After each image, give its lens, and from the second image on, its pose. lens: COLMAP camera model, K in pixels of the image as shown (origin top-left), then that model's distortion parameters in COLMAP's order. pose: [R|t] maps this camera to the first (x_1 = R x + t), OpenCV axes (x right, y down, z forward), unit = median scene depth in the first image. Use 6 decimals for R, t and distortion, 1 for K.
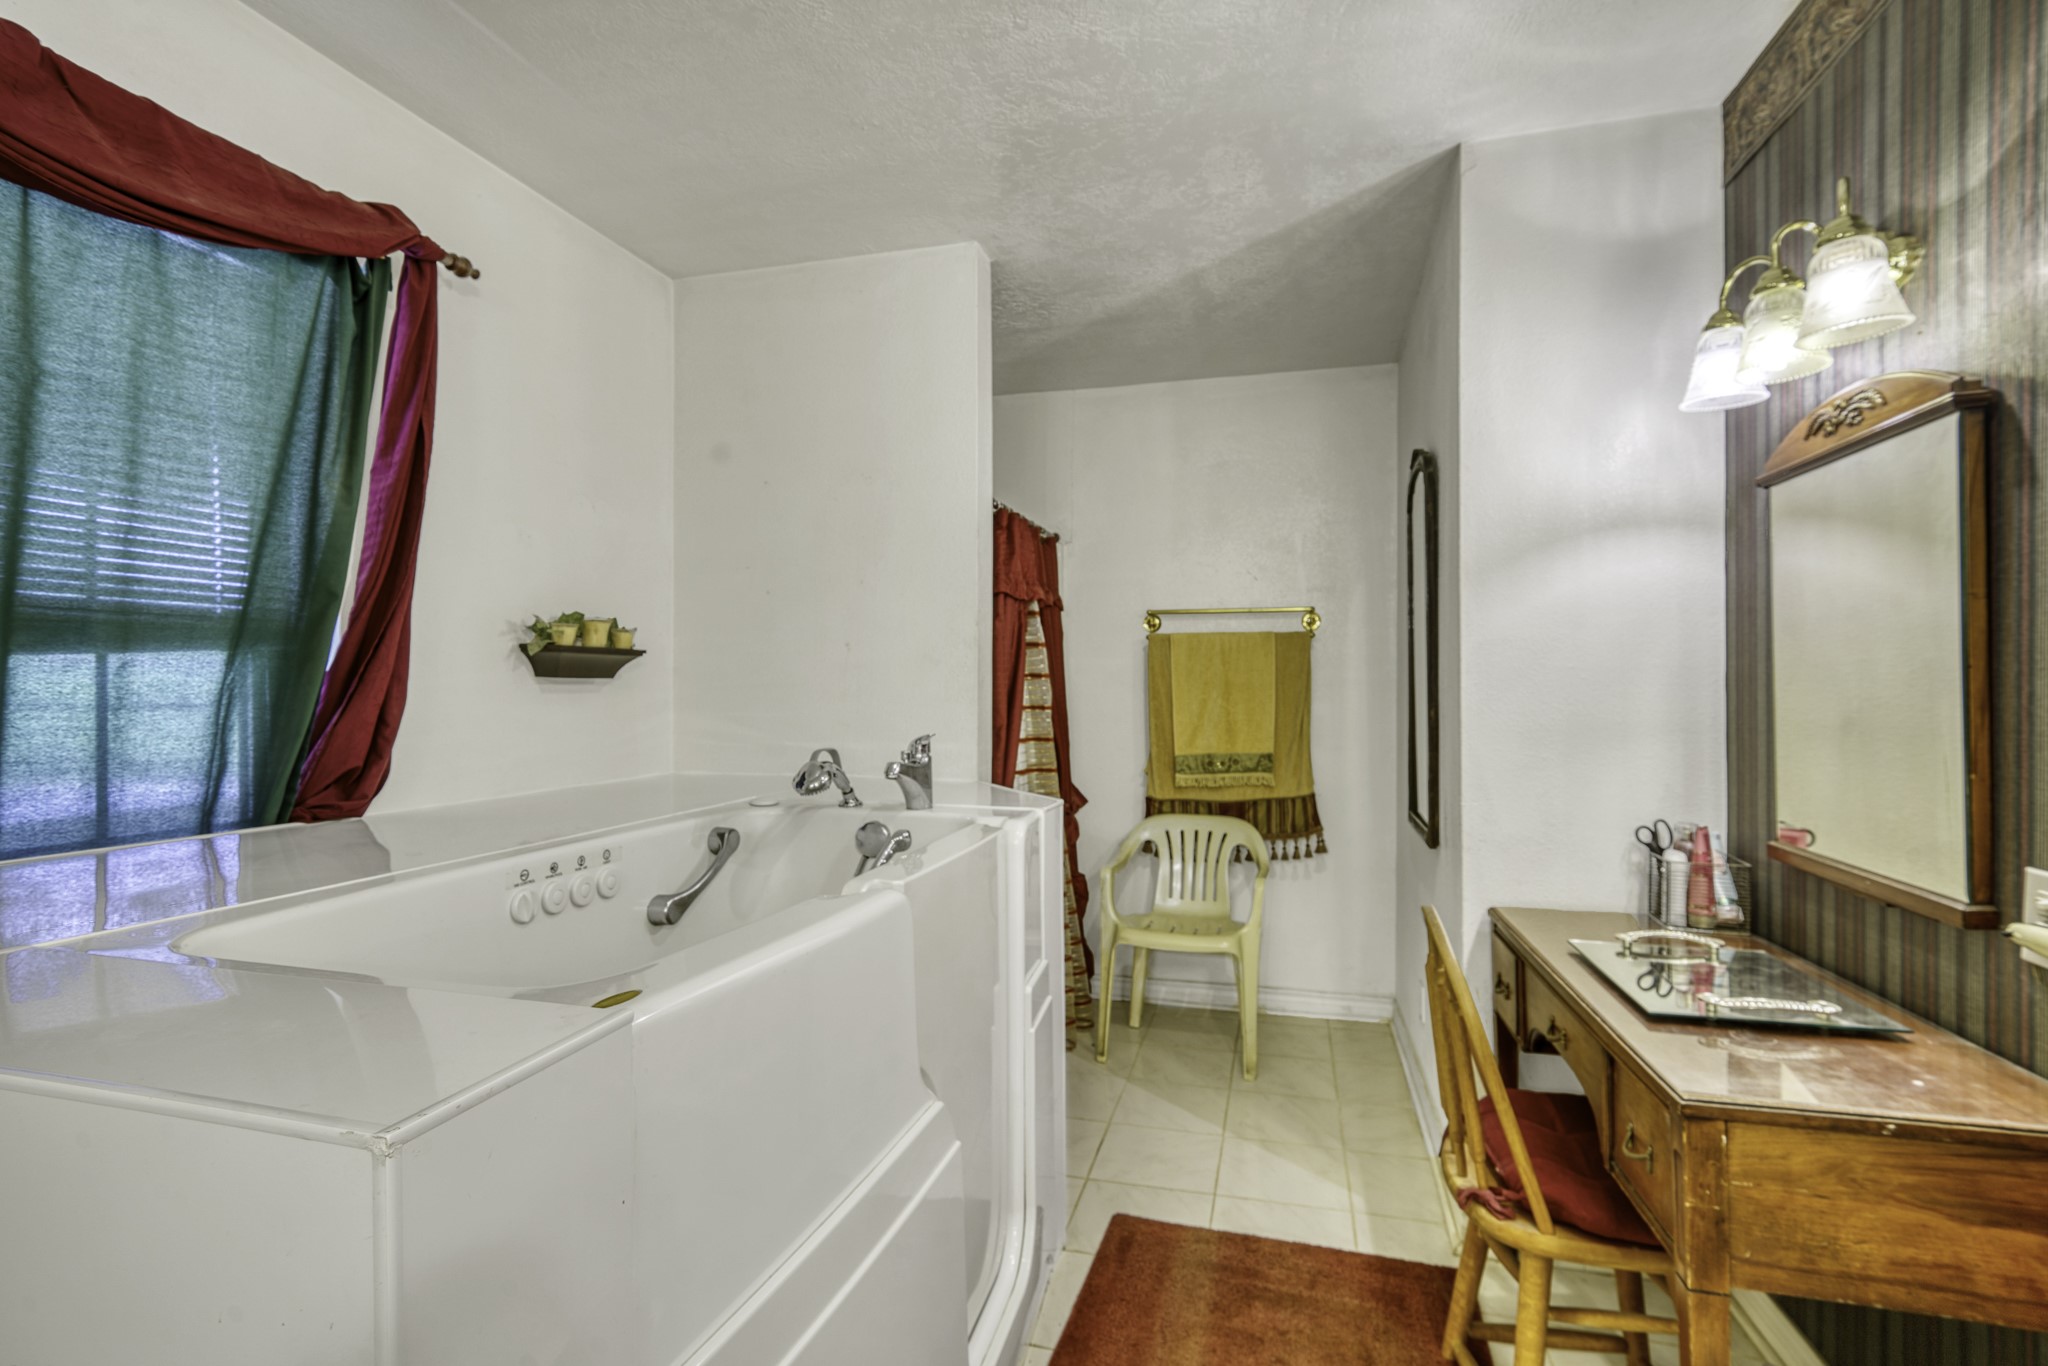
lens RADIAL K [[952.7, 0, 1024.0], [0, 952.7, 683.0], [0, 0, 1]] dist [0.001001, 0.000595]
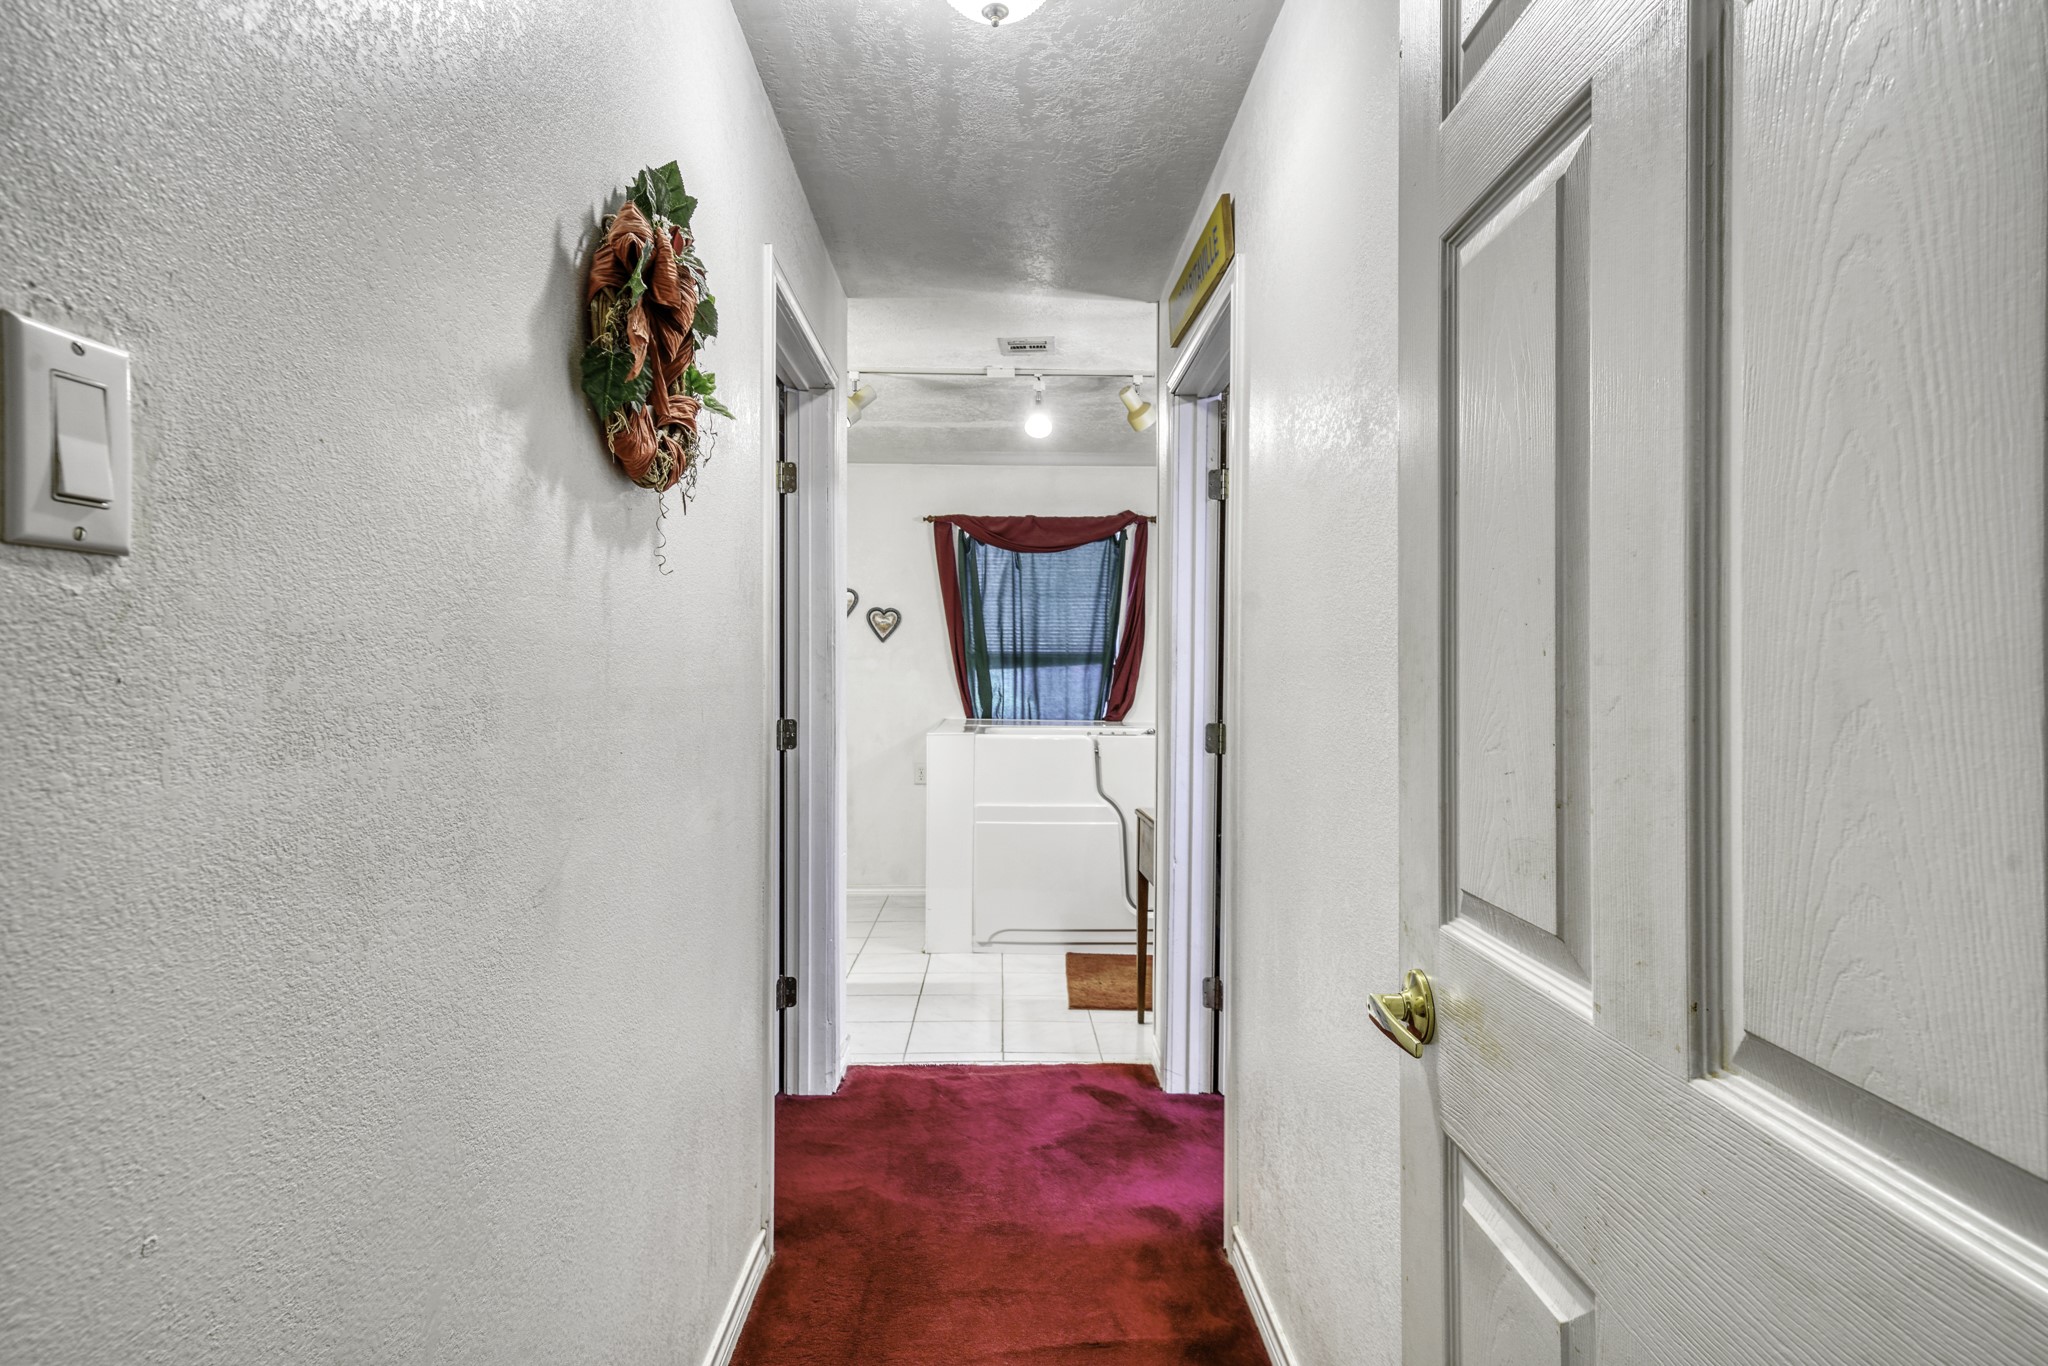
lens RADIAL K [[1071.7, 0, 1024.0], [0, 1071.7, 683.0], [0, 0, 1]] dist [-0.000370, -0.000022]
pose [[0.282894, 0.006571, -0.959129, 2.403125], [-0.000735, 0.999978, 0.006634, 0.002087], [0.959151, -0.001172, 0.282893, -0.224858]]
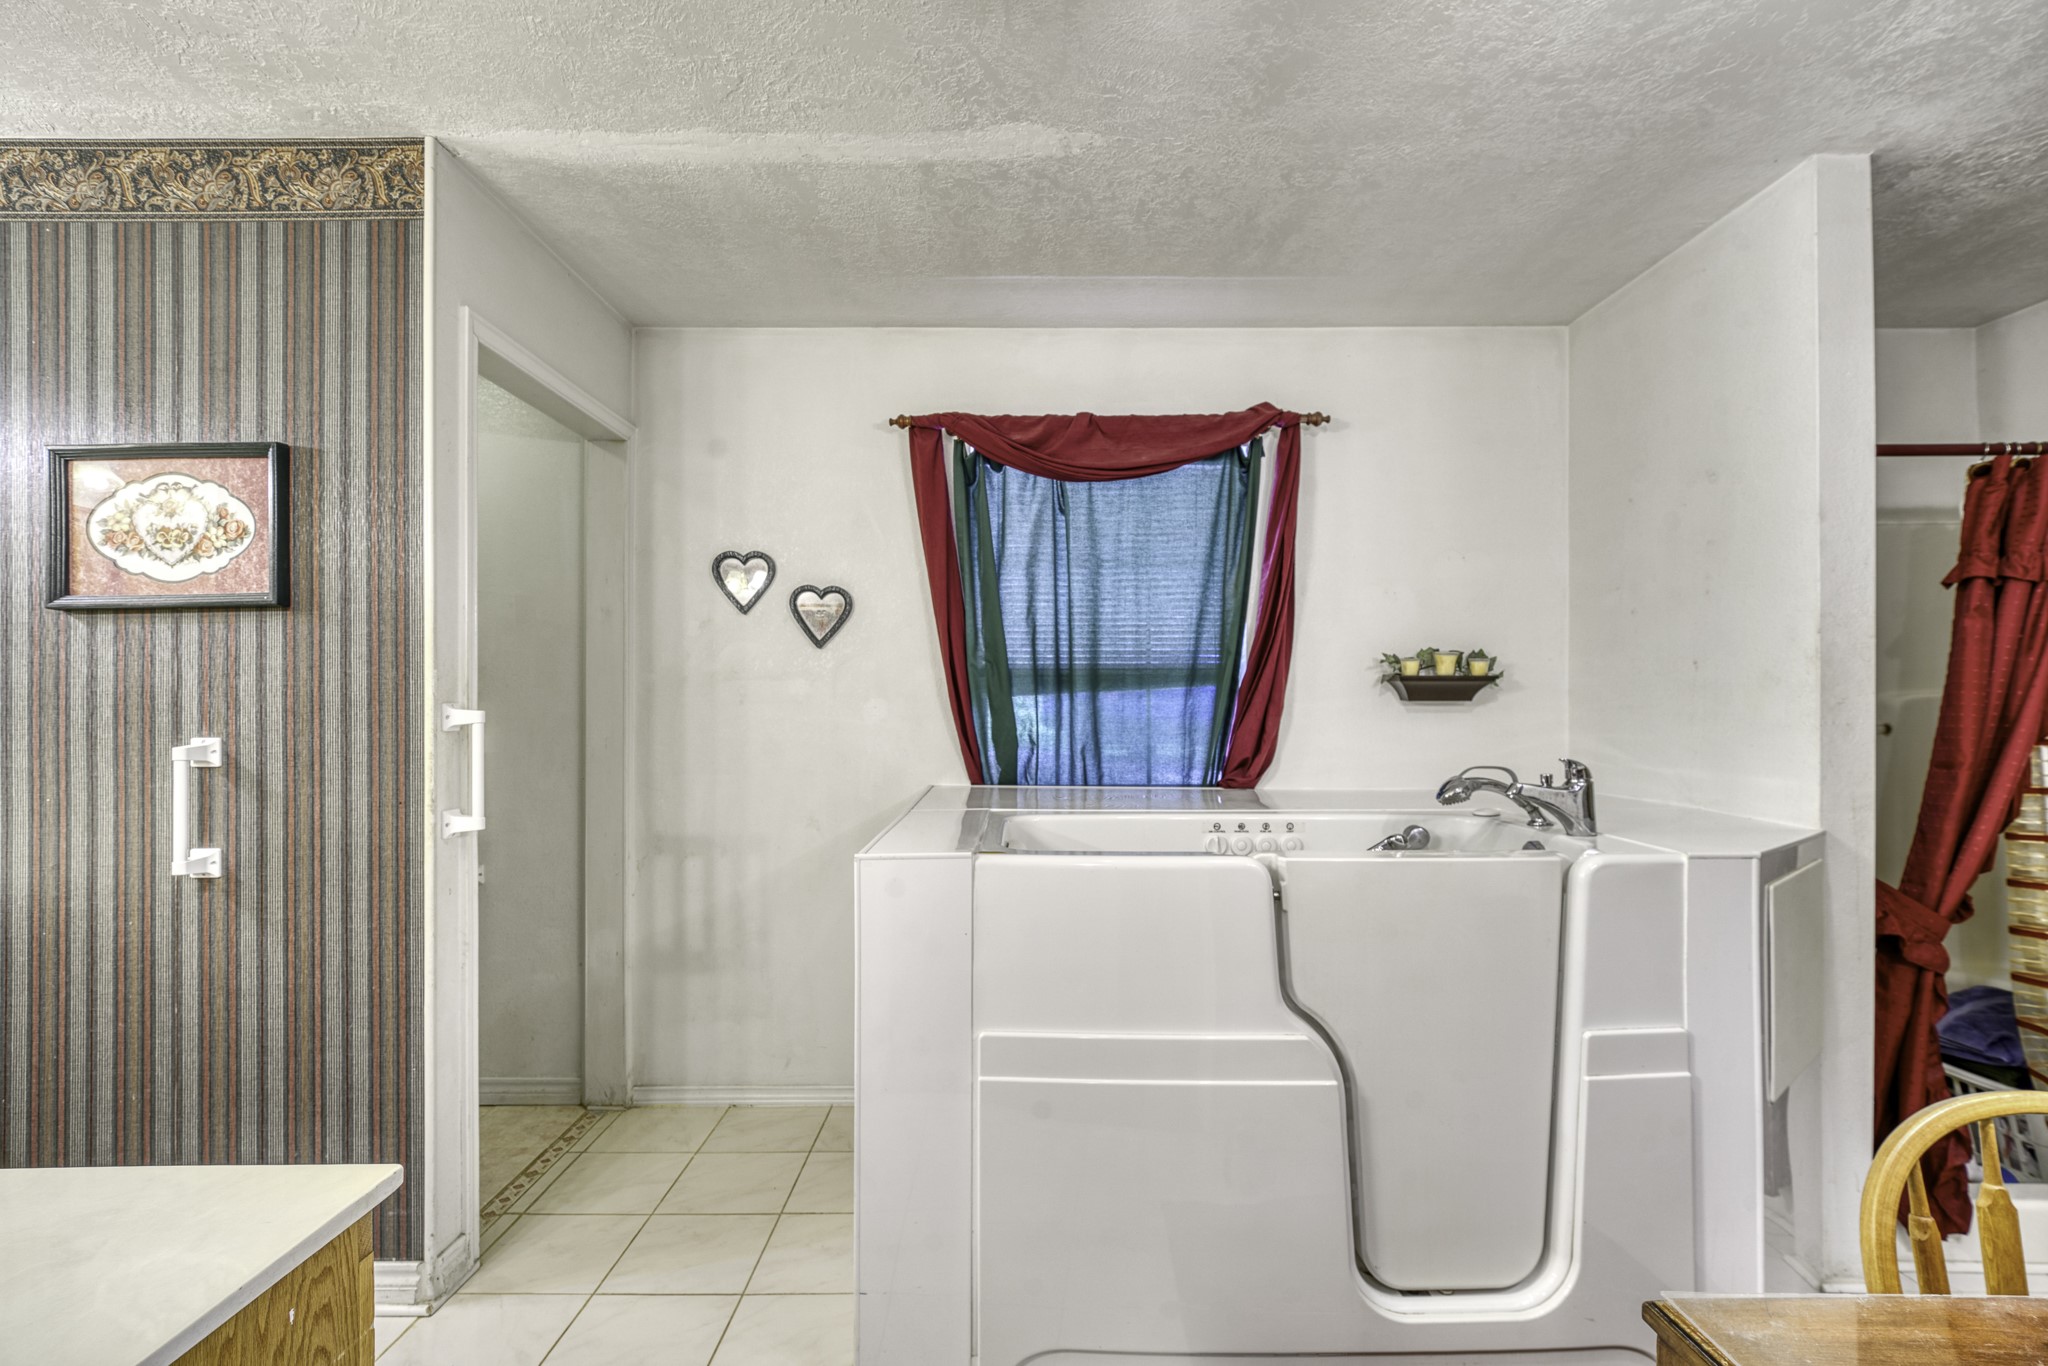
lens RADIAL K [[952.7, 0, 1024.0], [0, 952.7, 683.0], [0, 0, 1]] dist [0.001001, 0.000595]
pose [[0.260427, -0.019876, -0.965289, 0.755118], [0.005149, 0.999802, -0.019198, -0.009401], [0.965480, 0.000029, 0.260478, 0.209857]]
